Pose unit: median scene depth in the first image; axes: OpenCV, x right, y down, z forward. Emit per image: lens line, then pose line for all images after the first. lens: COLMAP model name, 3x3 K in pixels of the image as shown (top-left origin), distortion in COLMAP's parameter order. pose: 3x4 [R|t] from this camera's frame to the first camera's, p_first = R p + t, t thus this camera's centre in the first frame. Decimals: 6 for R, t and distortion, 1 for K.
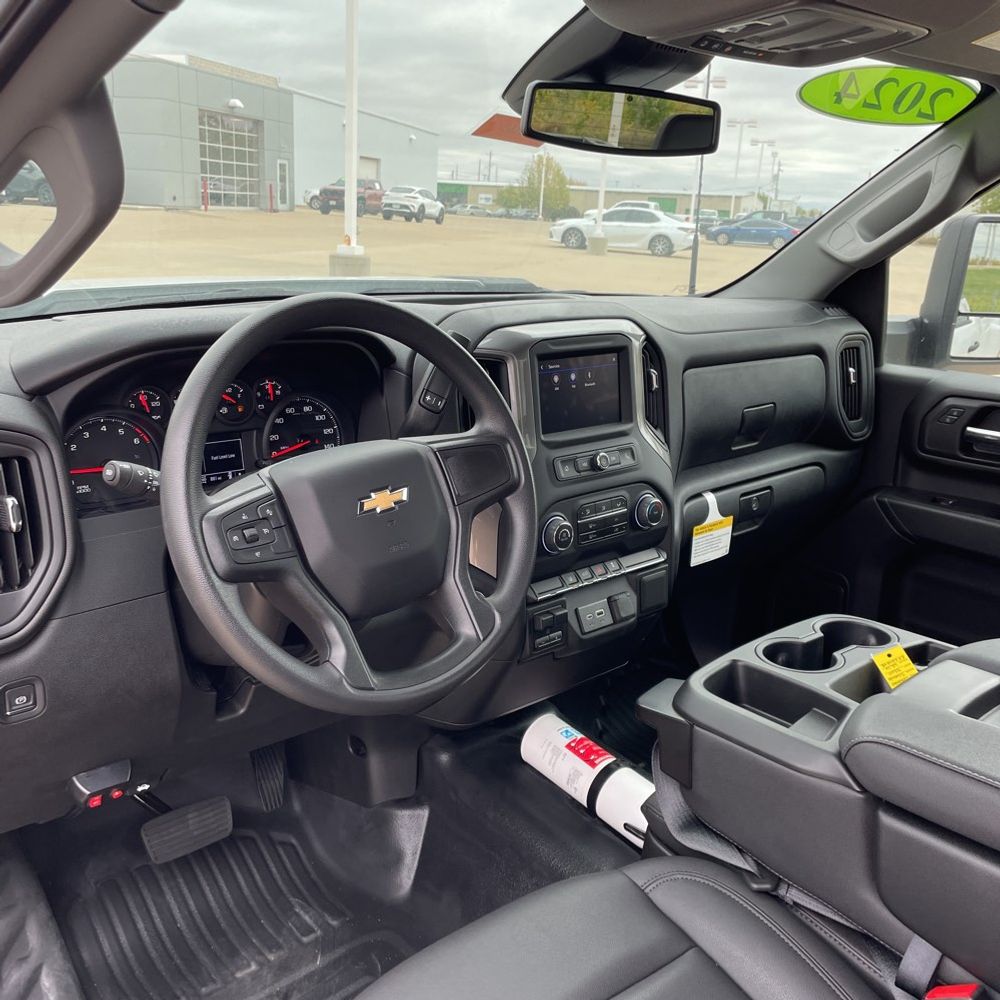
lens RADIAL K [[1011.1, 0, 499.8], [0, 1011.1, 502.0], [0, 0, 1]] dist [0.043891, 0.000000]
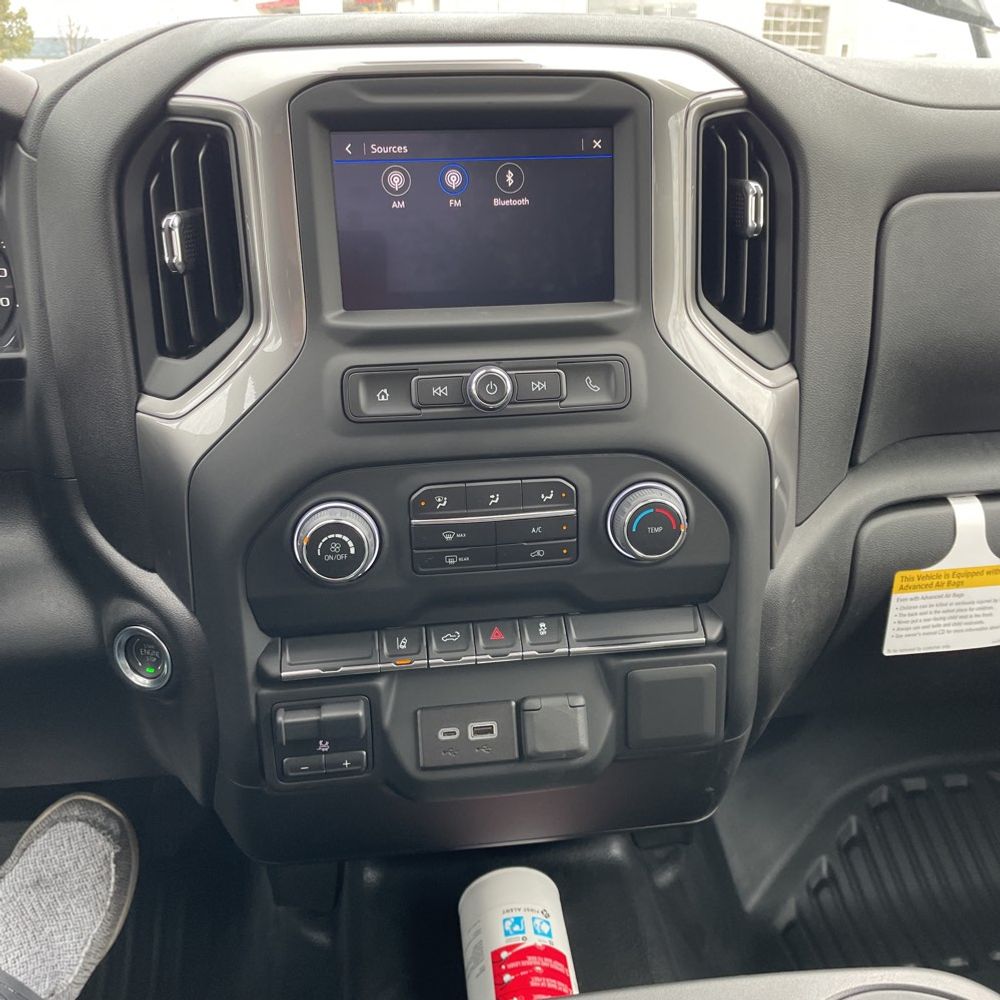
lens RADIAL K [[1011.1, 0, 500.7], [0, 1011.1, 499.7], [0, 0, 1]] dist [0.043891, 0.000000]
pose [[0.830739, 0.166392, -0.531212, 0.332156], [-0.118784, 0.985290, 0.122862, -0.046845], [0.543841, -0.038967, 0.838283, 0.649998]]
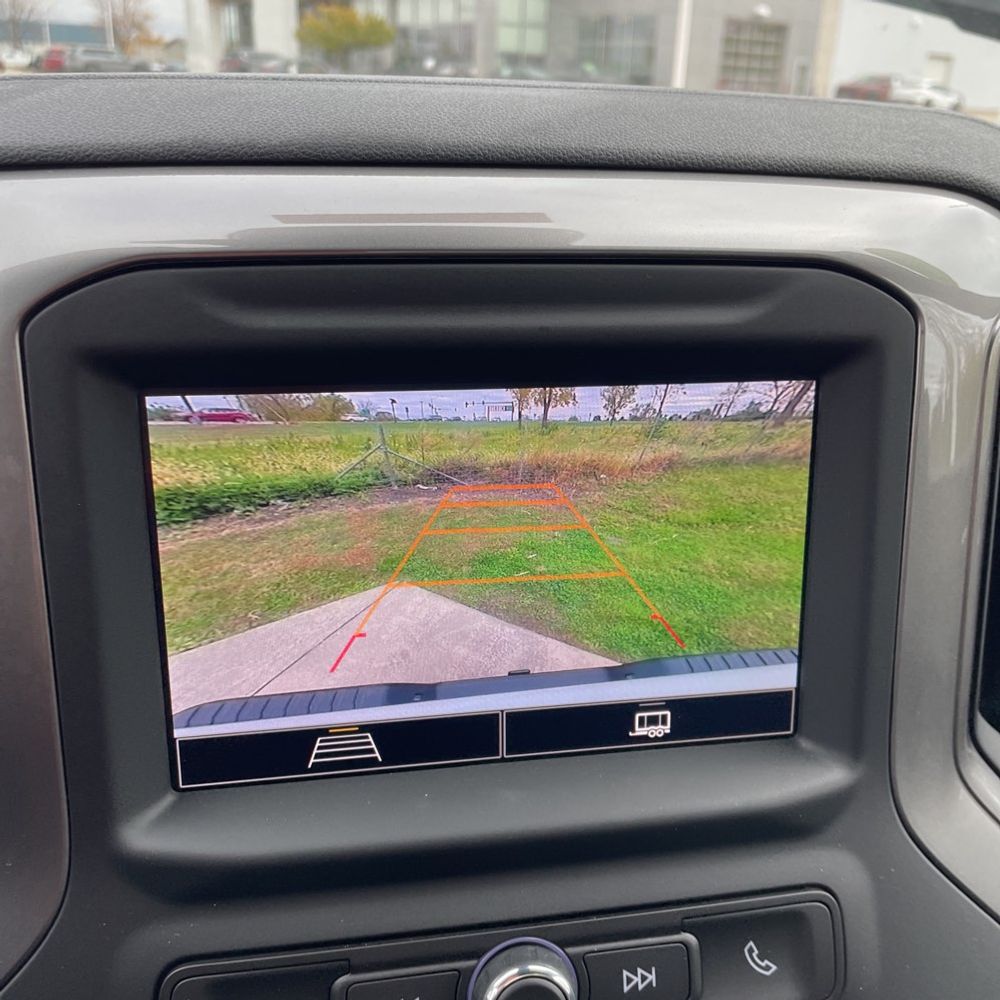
lens RADIAL K [[1011.1, 0, 500.1], [0, 1011.1, 498.2], [0, 0, 1]] dist [0.043891, 0.000000]
pose [[0.852099, 0.180724, -0.491188, 0.167128], [-0.143366, 0.983193, 0.113041, -0.142222], [0.503362, -0.025902, 0.863687, 0.847025]]
